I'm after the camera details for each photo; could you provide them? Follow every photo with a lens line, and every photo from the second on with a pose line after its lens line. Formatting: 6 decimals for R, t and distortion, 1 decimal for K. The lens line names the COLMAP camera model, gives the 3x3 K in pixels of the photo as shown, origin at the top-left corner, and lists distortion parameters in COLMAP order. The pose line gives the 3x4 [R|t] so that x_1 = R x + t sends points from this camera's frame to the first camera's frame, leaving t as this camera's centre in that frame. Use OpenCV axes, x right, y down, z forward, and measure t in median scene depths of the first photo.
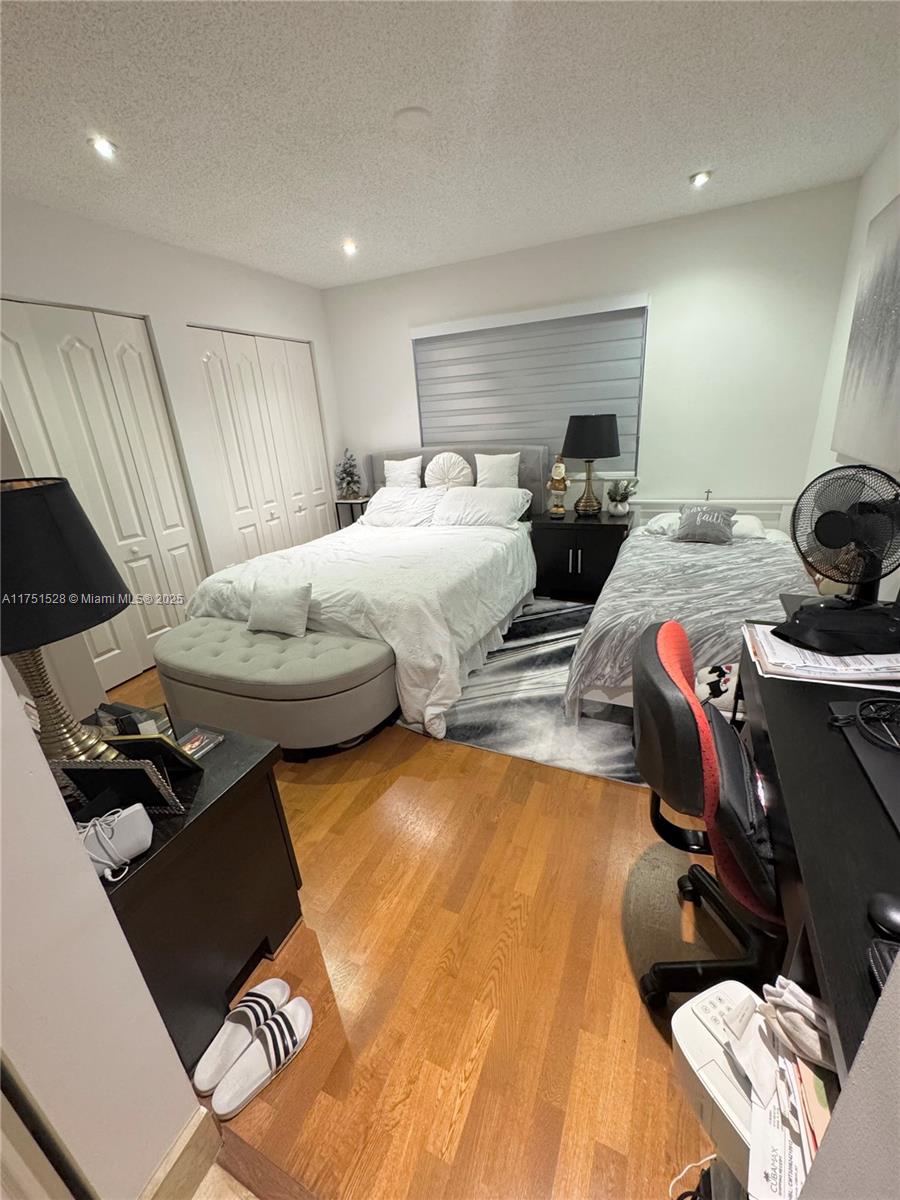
lens RADIAL K [[478.6, 0, 452.1], [0, 478.6, 597.9], [0, 0, 1]] dist [-0.003263, 0.000215]
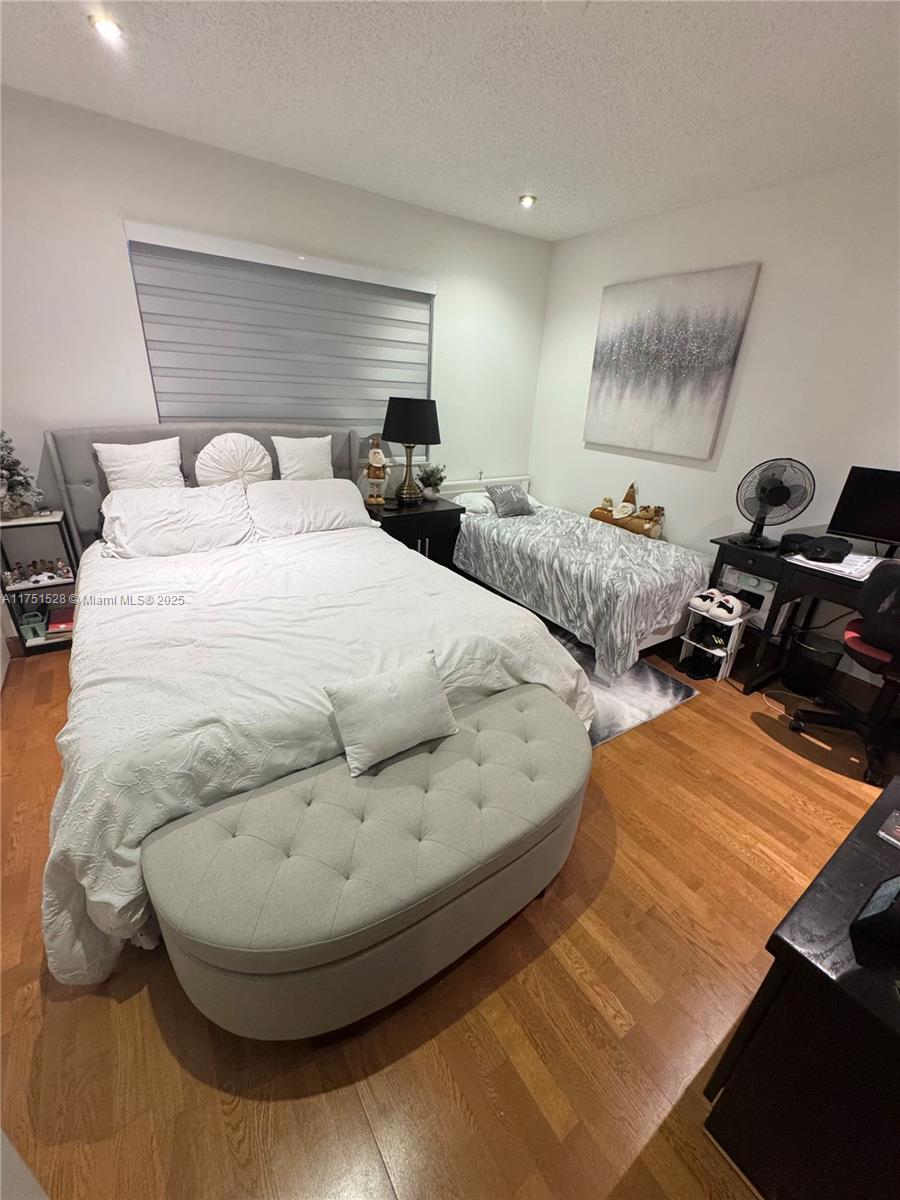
lens RADIAL K [[478.6, 0, 450.8], [0, 478.6, 599.3], [0, 0, 1]] dist [-0.003263, 0.000215]
pose [[0.521428, -0.261212, 0.812331, -0.566819], [0.220995, 0.960851, 0.167115, -0.141954], [-0.824181, 0.092383, 0.558740, 0.448505]]
